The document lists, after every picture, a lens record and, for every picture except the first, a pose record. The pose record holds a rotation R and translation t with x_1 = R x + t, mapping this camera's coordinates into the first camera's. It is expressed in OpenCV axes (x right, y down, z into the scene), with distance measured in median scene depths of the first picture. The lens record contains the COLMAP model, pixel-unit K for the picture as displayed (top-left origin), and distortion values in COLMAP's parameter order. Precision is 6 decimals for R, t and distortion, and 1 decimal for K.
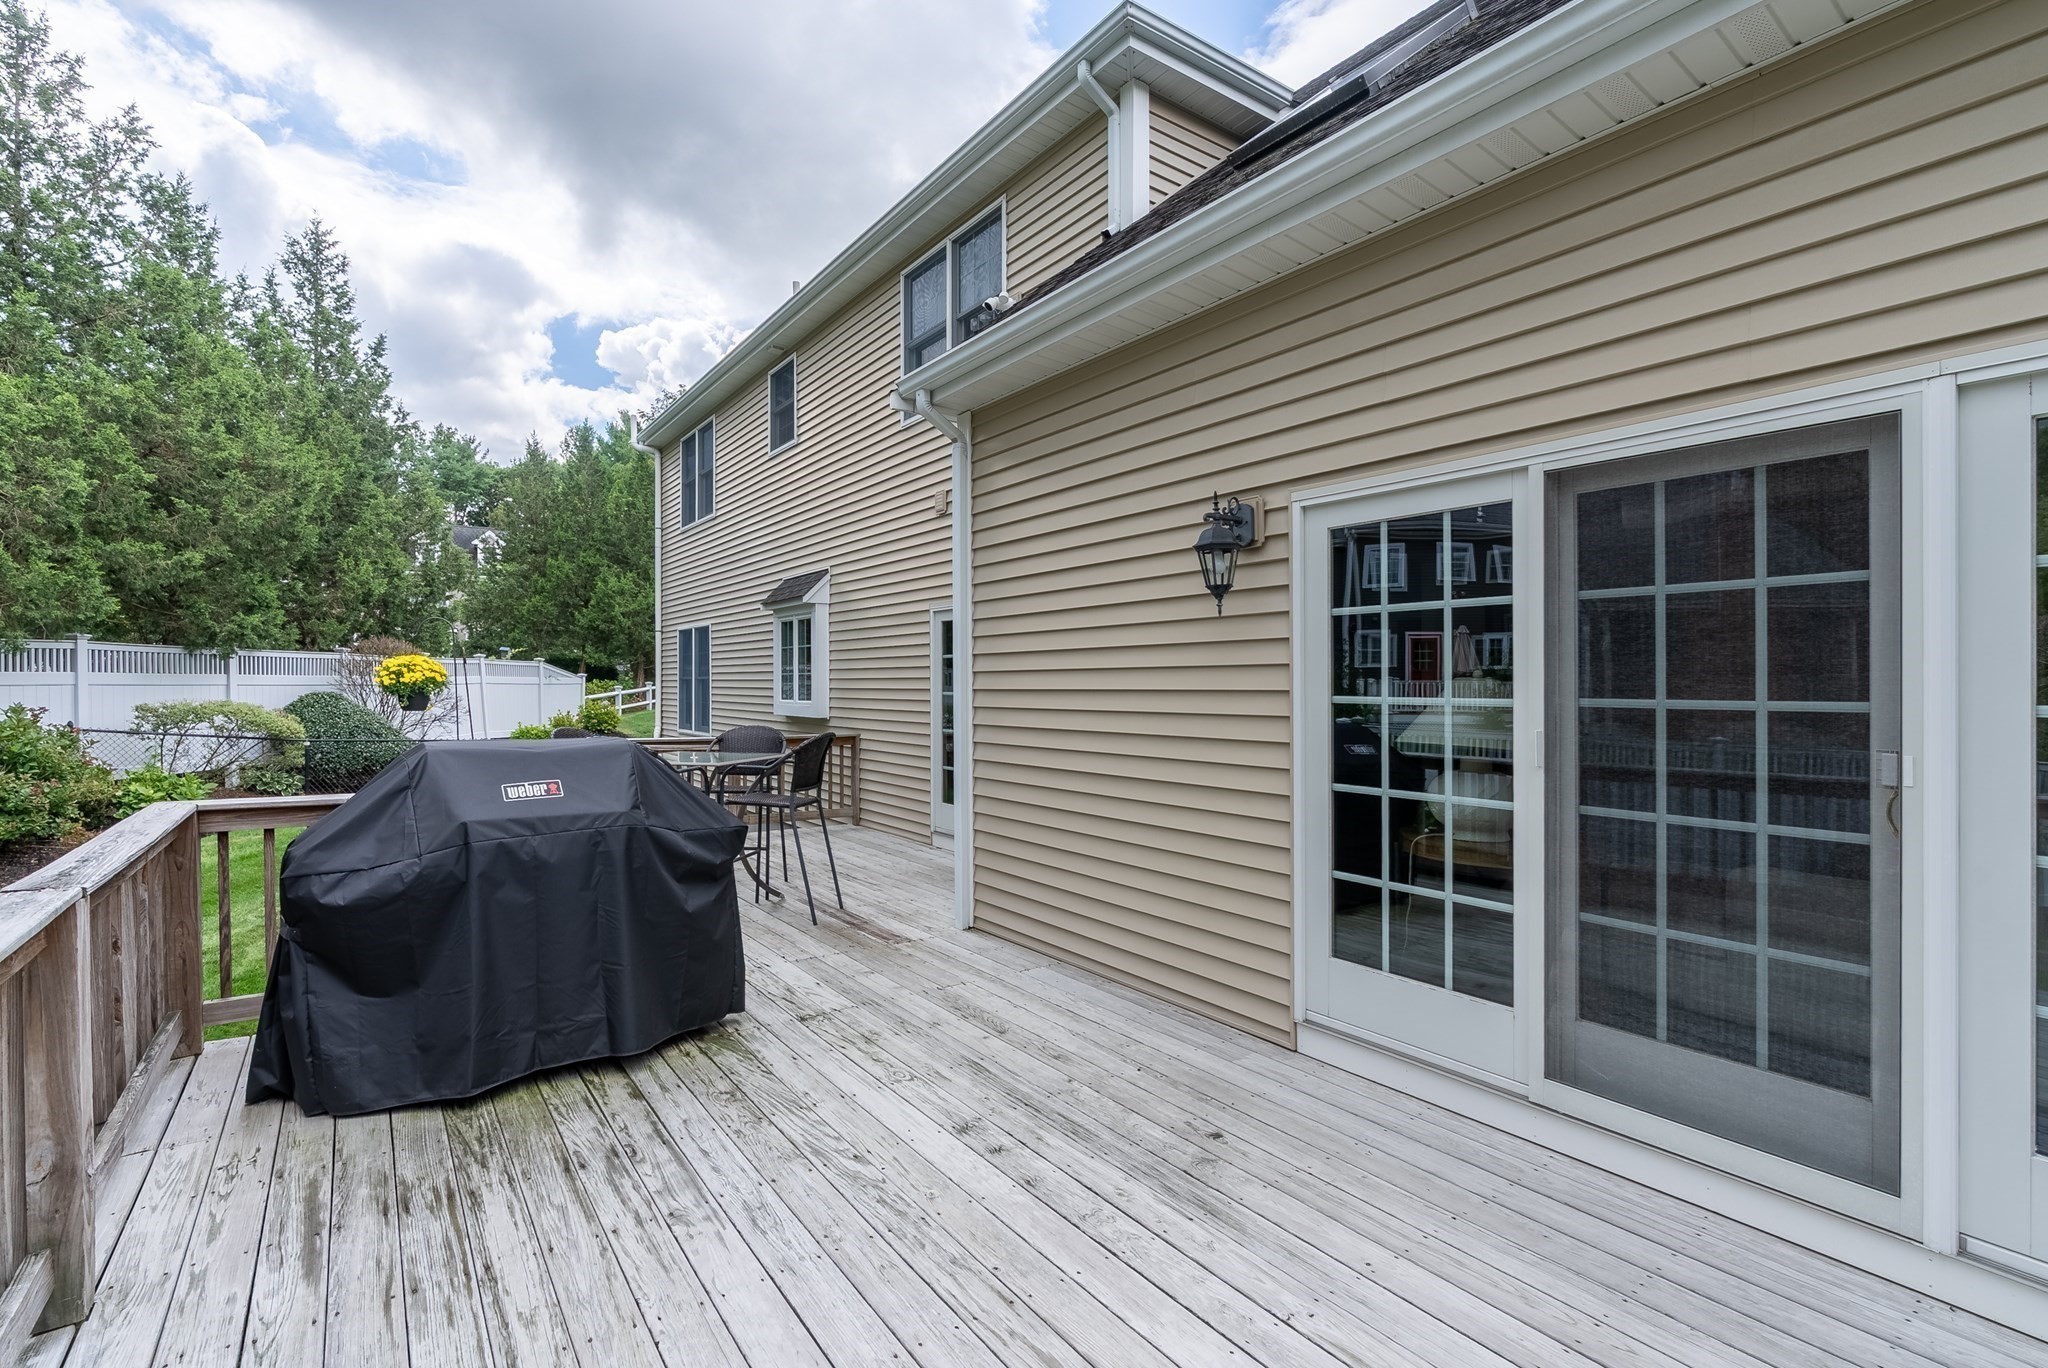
lens RADIAL K [[932.2, 0, 1028.6], [0, 932.2, 695.0], [0, 0, 1]] dist [-0.004837, -0.000334]
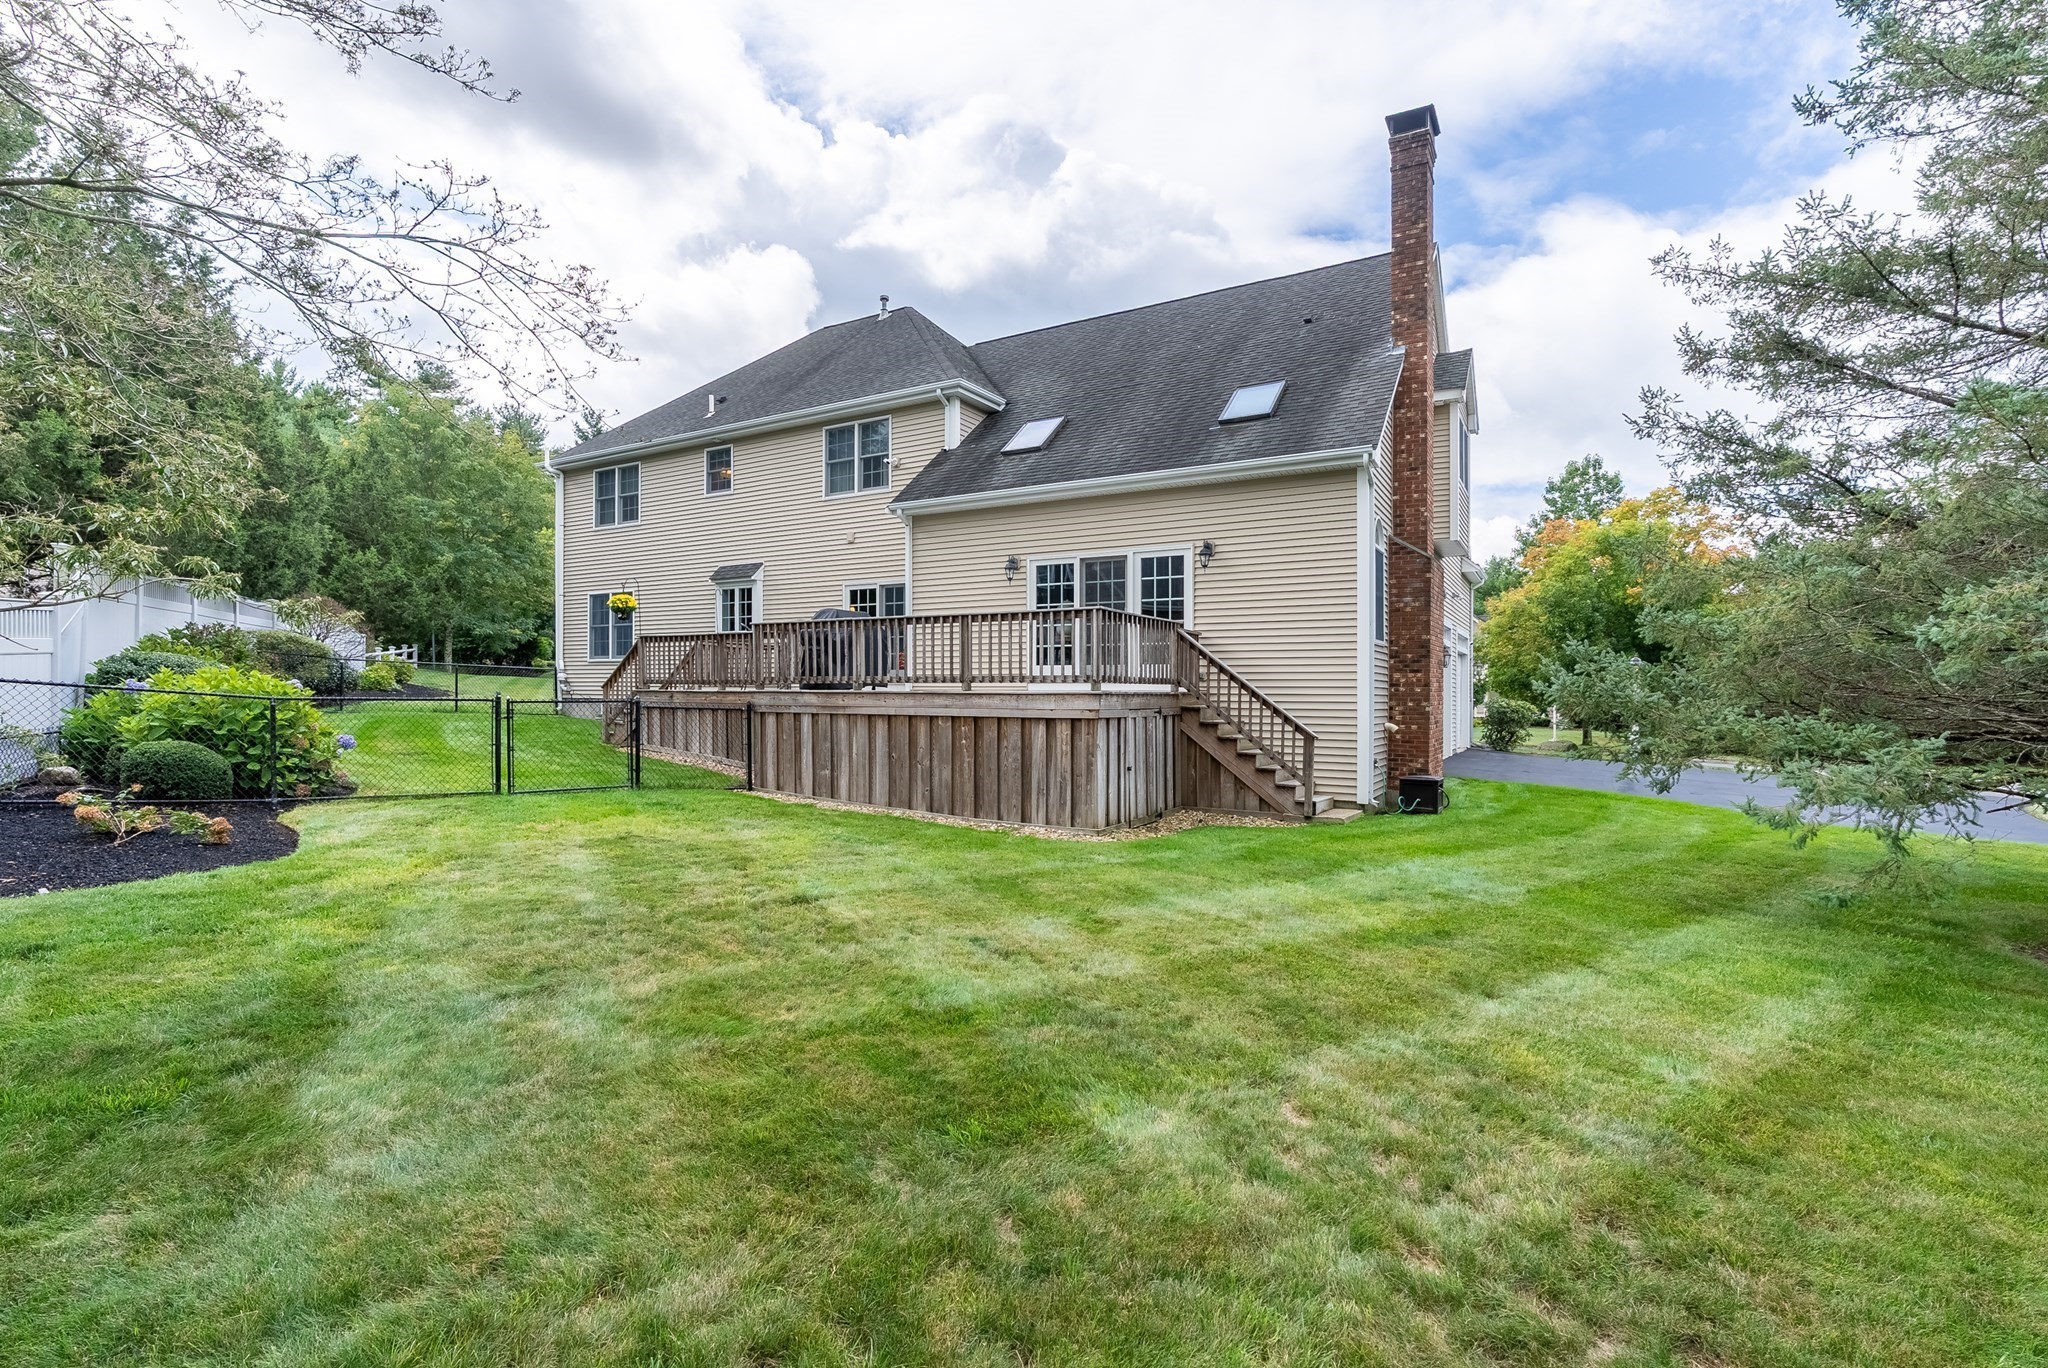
lens RADIAL K [[932.2, 0, 1025.6], [0, 932.2, 687.0], [0, 0, 1]] dist [-0.004837, -0.000334]
pose [[0.917887, -0.000542, 0.396842, -0.789039], [0.003856, 0.999964, -0.007553, 0.228154], [-0.396823, 0.008463, 0.917856, -1.611843]]
